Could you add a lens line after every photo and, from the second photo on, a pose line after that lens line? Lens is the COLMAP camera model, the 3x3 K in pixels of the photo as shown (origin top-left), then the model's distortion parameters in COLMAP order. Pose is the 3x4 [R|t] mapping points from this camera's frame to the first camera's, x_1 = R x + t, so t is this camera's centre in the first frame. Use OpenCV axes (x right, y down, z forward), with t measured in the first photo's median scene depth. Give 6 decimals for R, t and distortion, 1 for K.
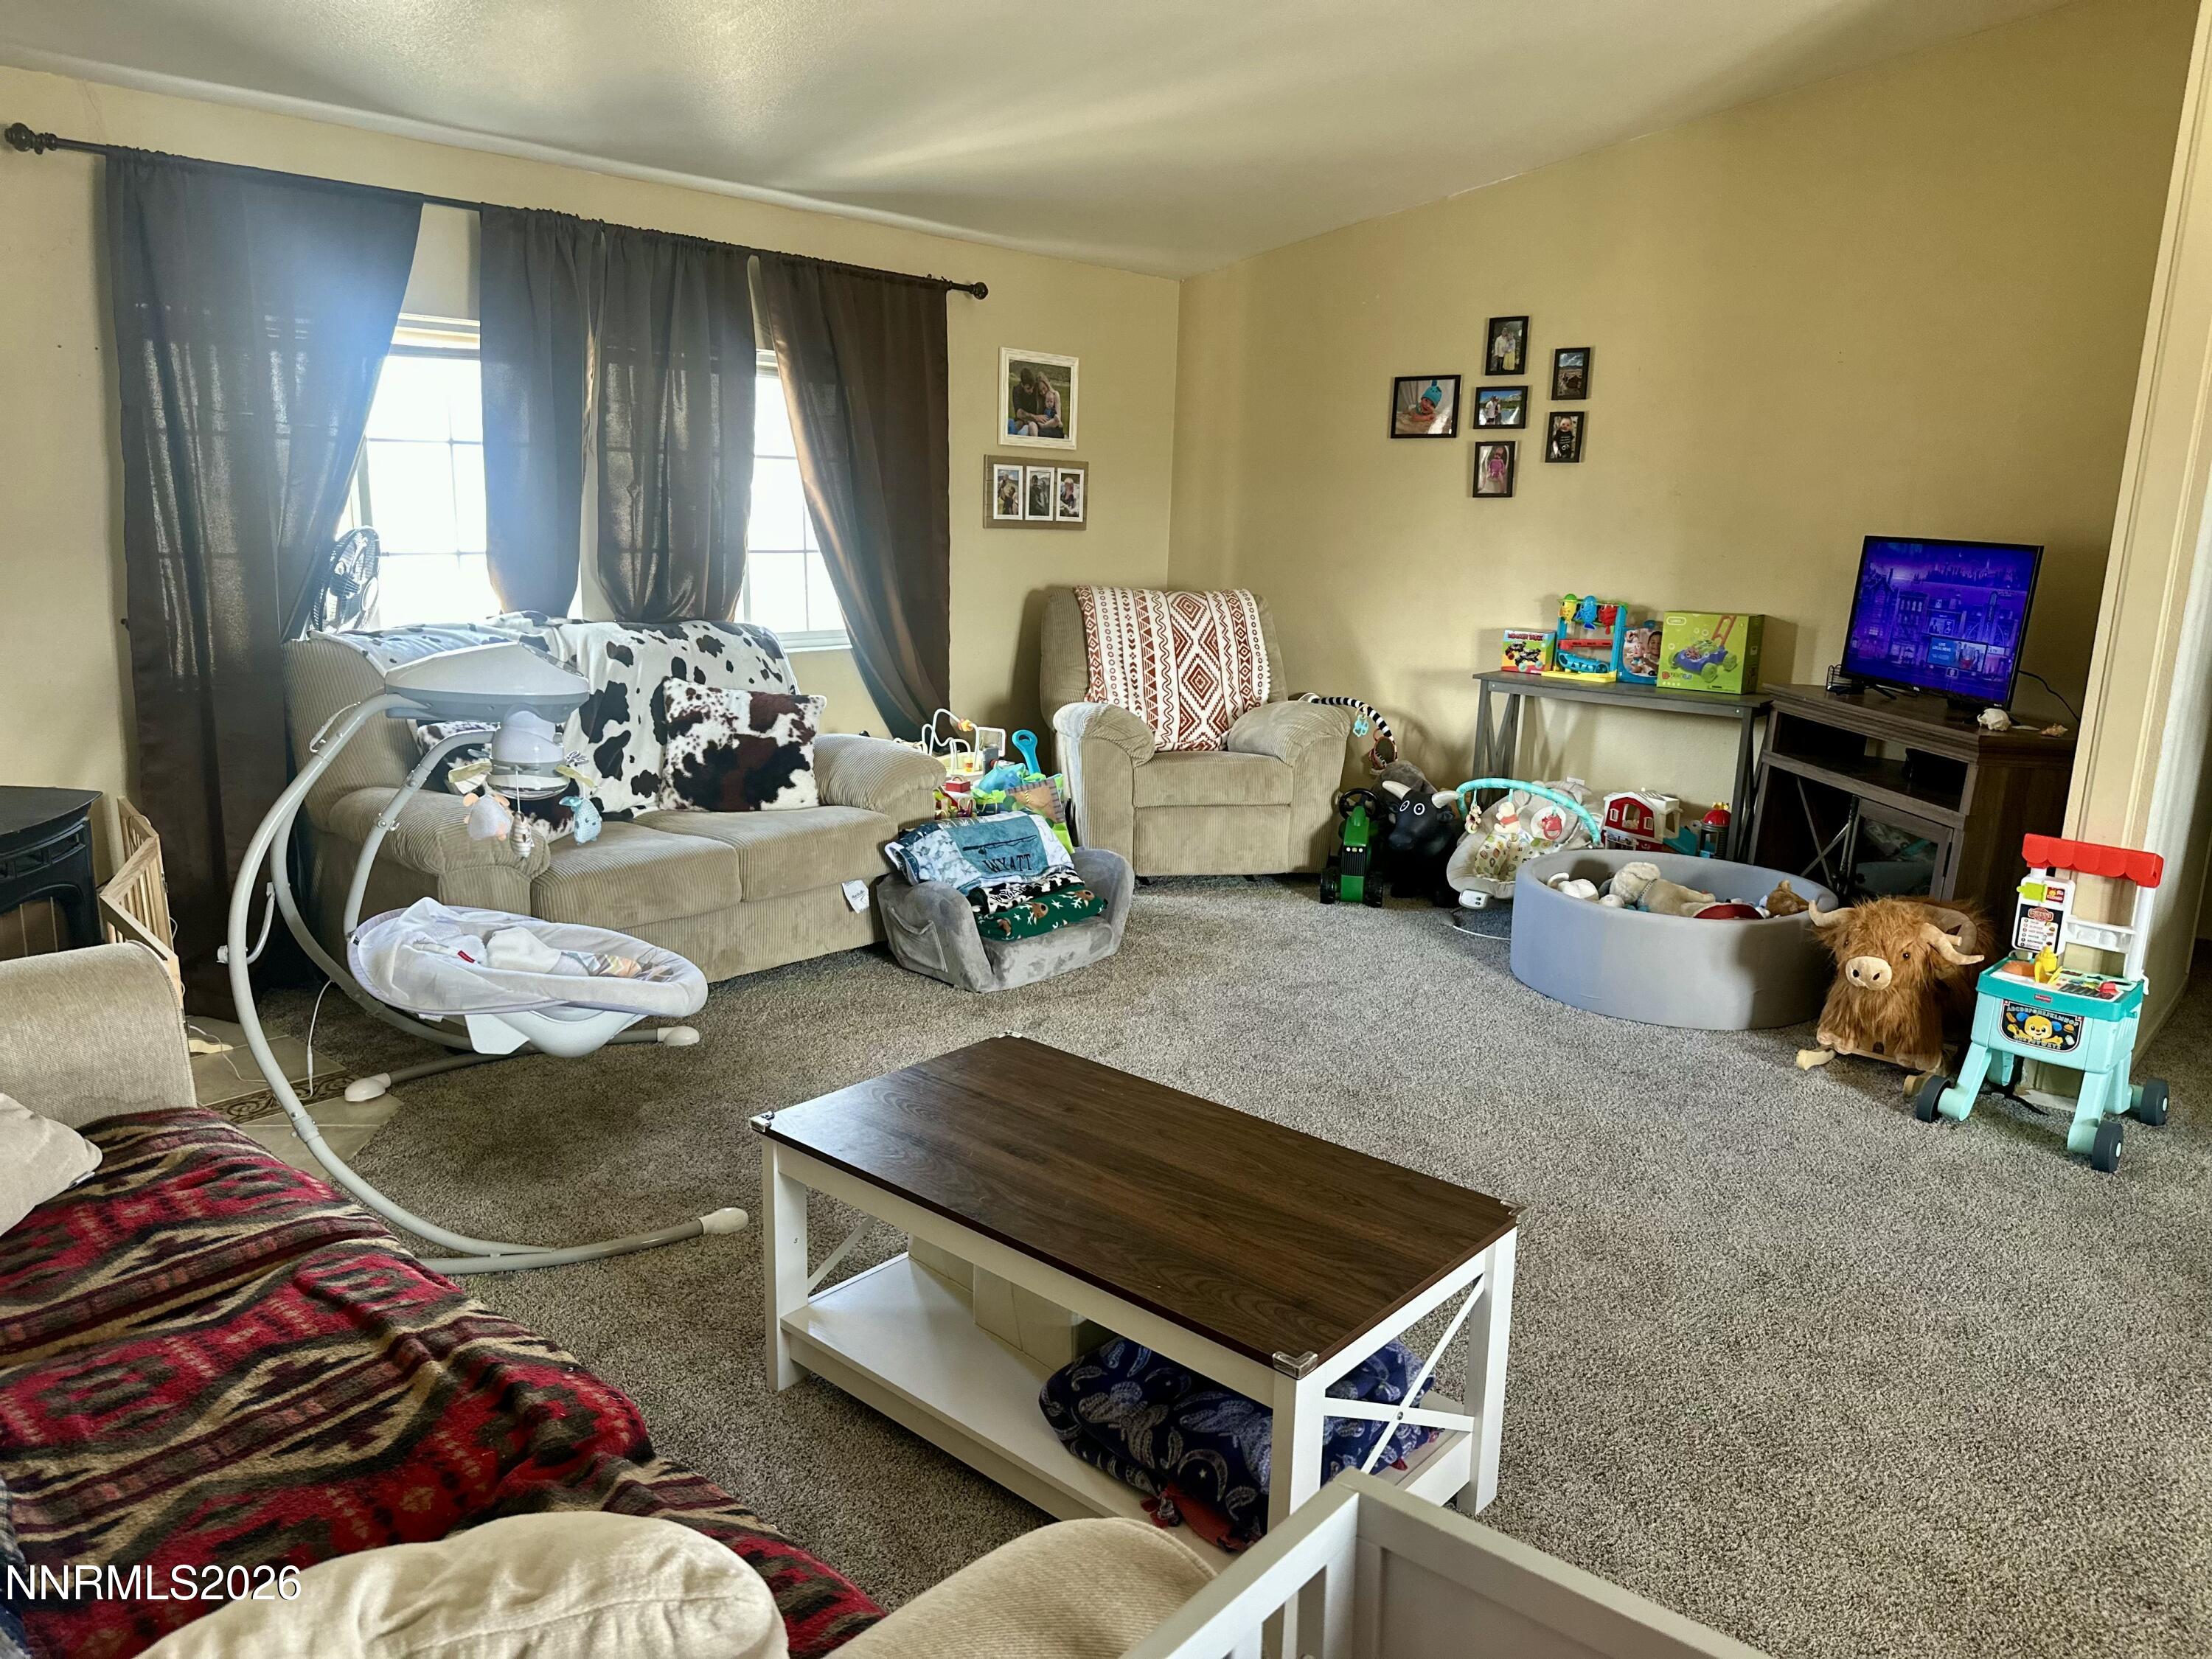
lens RADIAL K [[1539.3, 0, 1107.4], [0, 1539.3, 844.7], [0, 0, 1]] dist [0.187583, -0.382317]
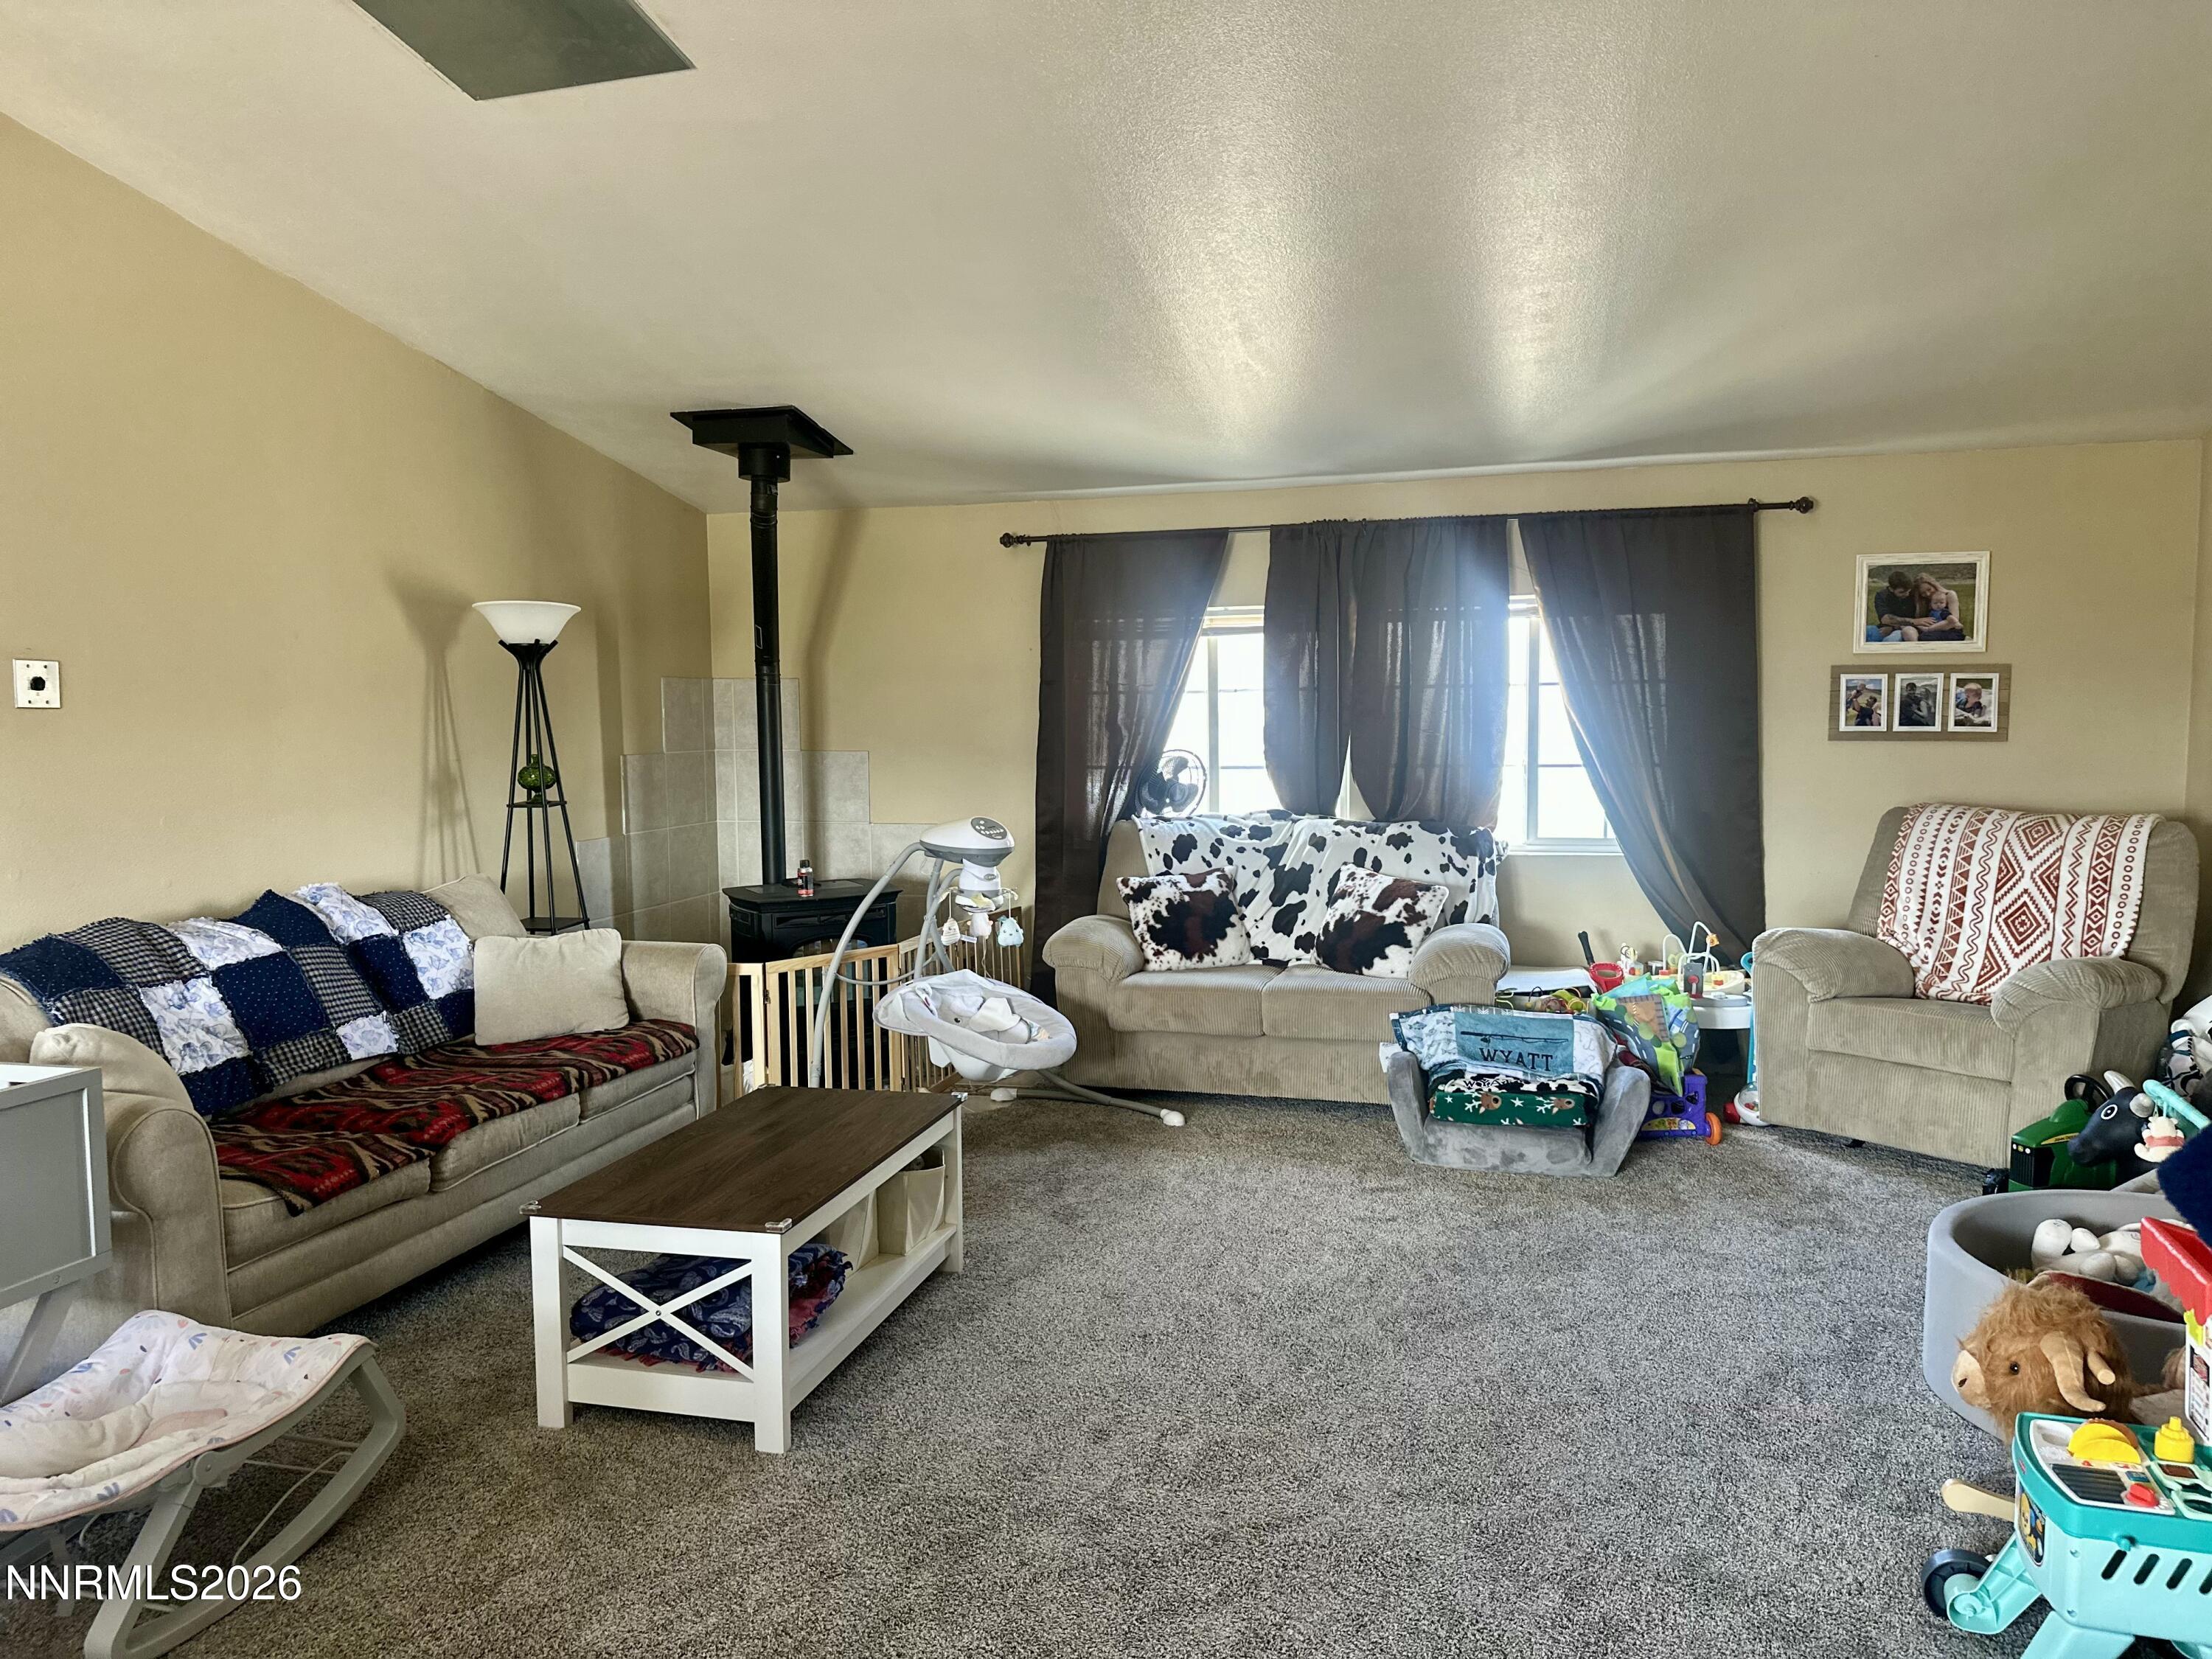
lens RADIAL K [[1534.3, 0, 1108.1], [0, 1534.3, 838.0], [0, 0, 1]] dist [0.100841, -0.147754]
pose [[0.441404, 0.043518, -0.896253, 0.584098], [-0.173811, 0.984052, -0.037821, -0.036363], [0.880314, 0.172473, 0.441928, 0.218009]]
